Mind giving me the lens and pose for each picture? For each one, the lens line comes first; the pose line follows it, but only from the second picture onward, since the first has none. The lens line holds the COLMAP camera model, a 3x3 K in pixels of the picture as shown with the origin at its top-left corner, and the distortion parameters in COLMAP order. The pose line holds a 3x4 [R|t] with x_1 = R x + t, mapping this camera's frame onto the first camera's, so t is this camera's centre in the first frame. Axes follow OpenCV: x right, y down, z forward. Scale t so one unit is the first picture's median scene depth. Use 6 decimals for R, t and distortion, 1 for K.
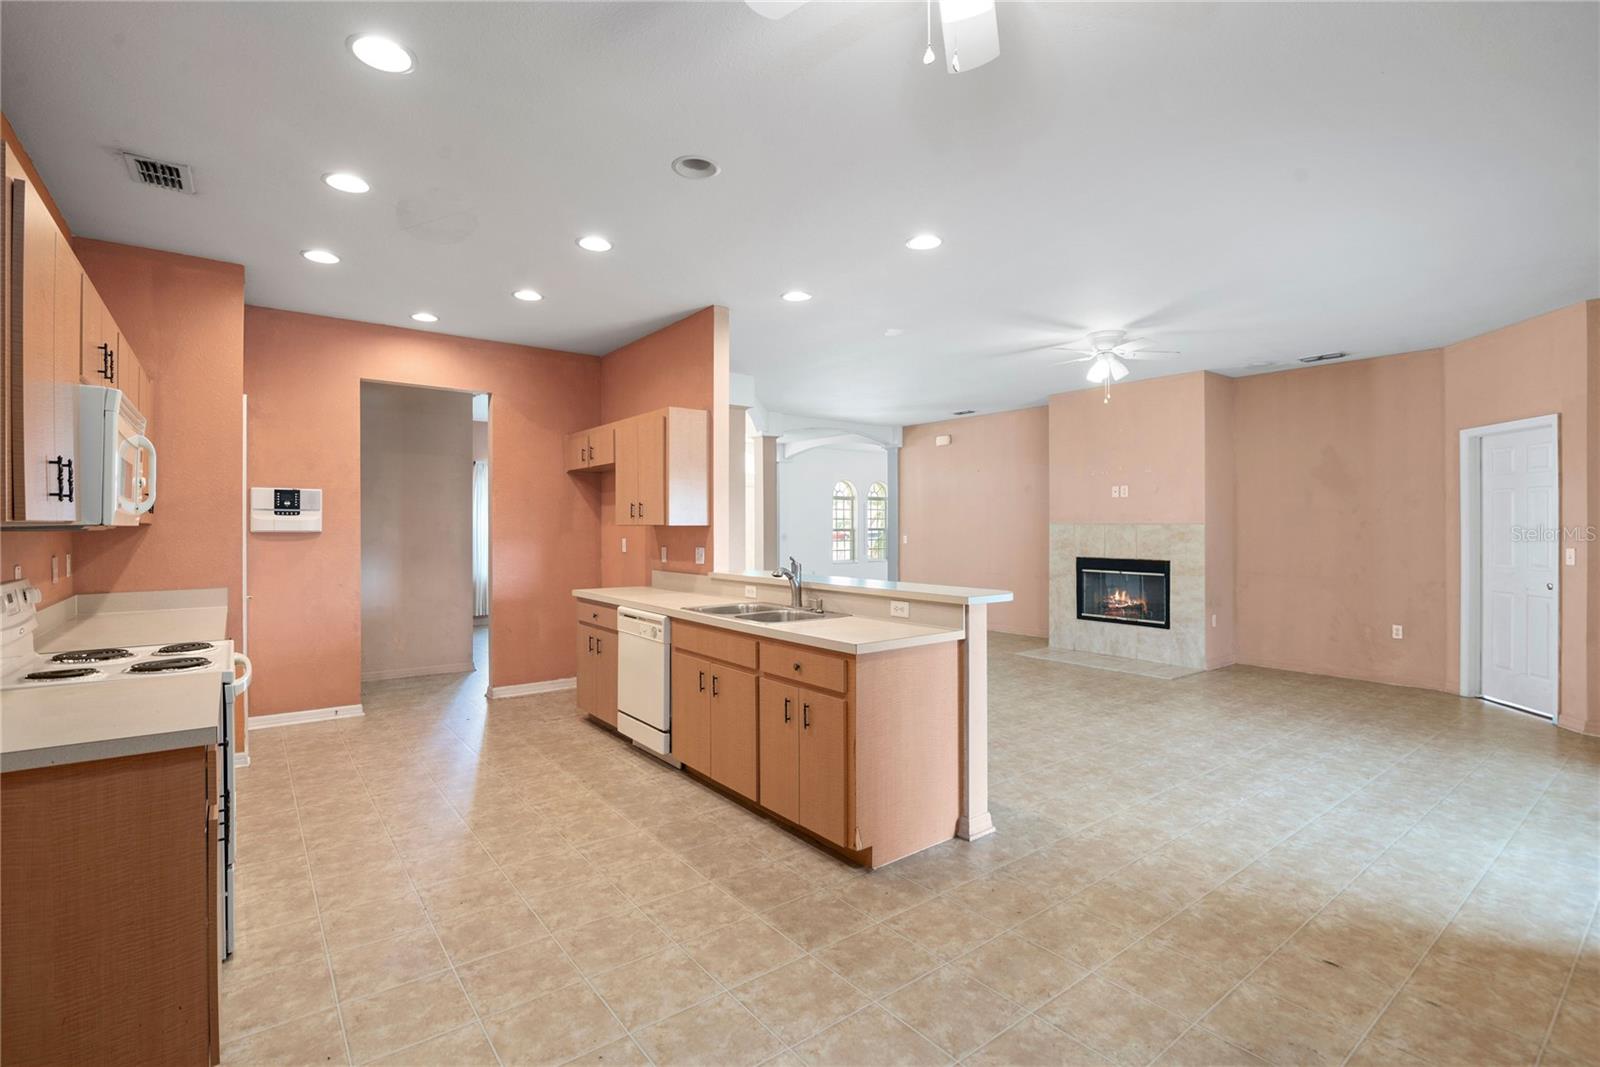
lens RADIAL K [[736.2, 0, 801.1], [0, 736.2, 527.9], [0, 0, 1]] dist [-0.023976, 0.002241]
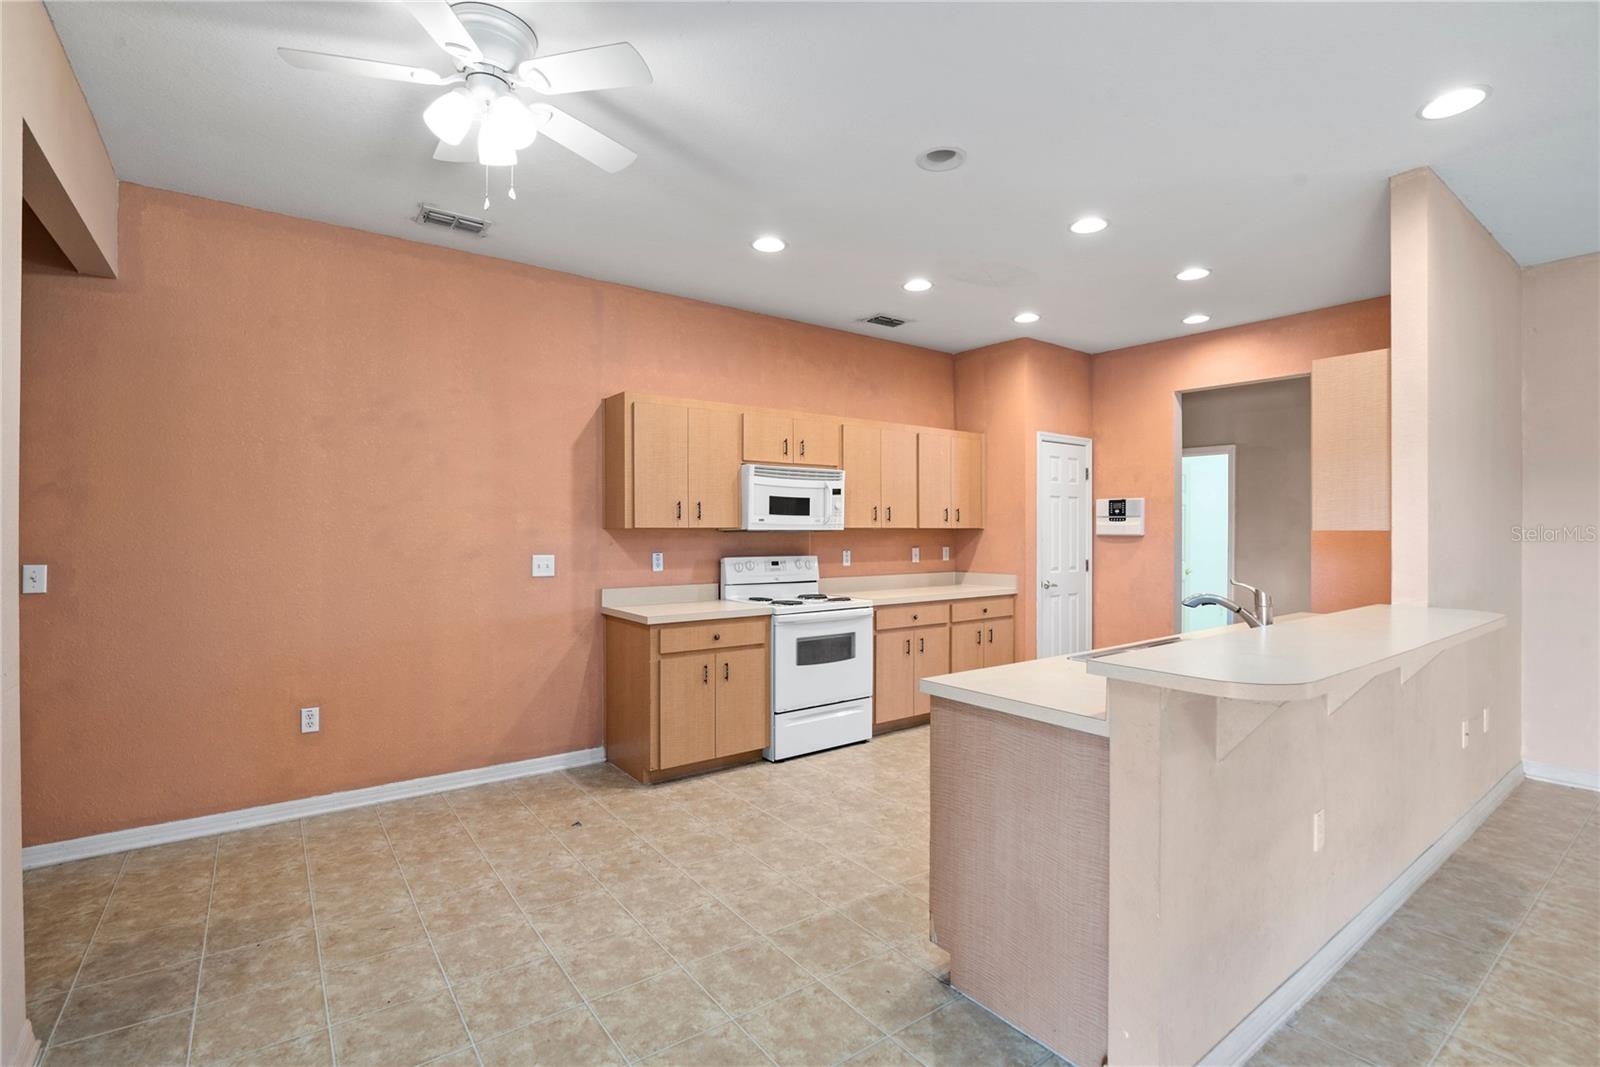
lens RADIAL K [[736.2, 0, 808.1], [0, 736.2, 537.0], [0, 0, 1]] dist [-0.023976, 0.002241]
pose [[-0.015829, 0.011626, -0.999807, 0.823692], [-0.003555, 0.999925, 0.011684, -0.006262], [0.999868, 0.003739, -0.015787, 0.835575]]
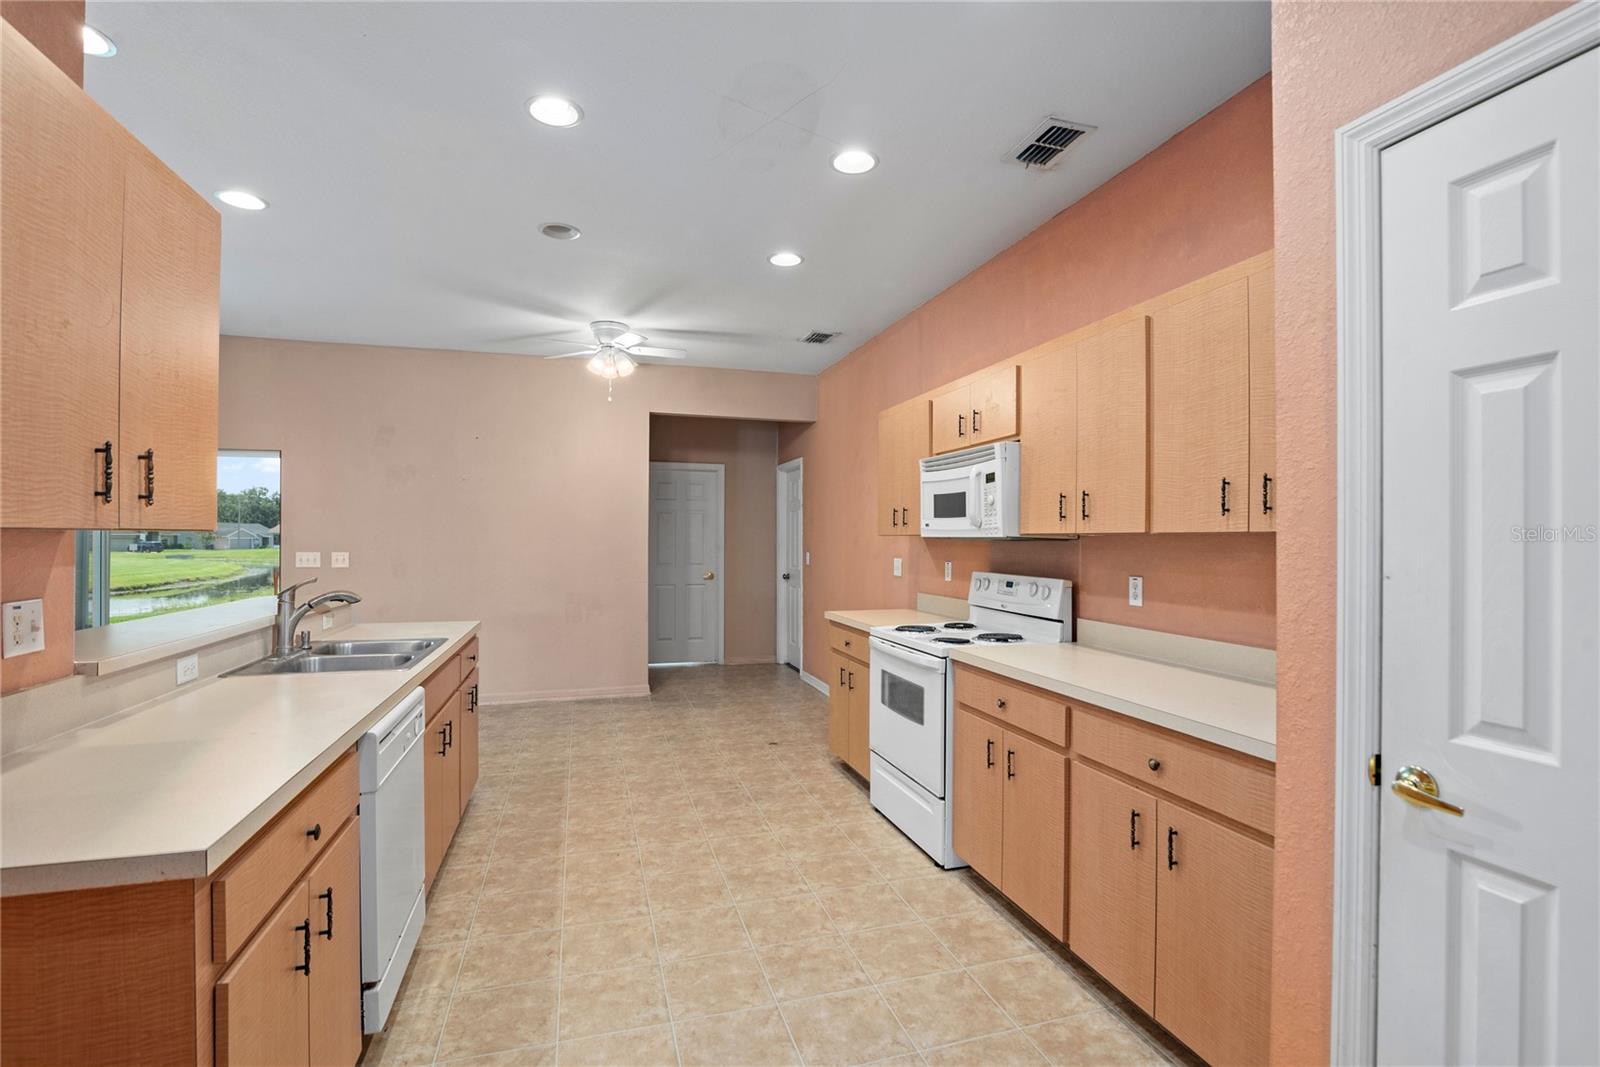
lens RADIAL K [[736.2, 0, 794.5], [0, 736.2, 538.1], [0, 0, 1]] dist [-0.023976, 0.002241]
pose [[-0.930782, -0.003985, 0.365553, -0.922182], [-0.004022, 0.999992, 0.000659, -0.001110], [-0.365553, -0.000857, -0.930790, 1.945770]]
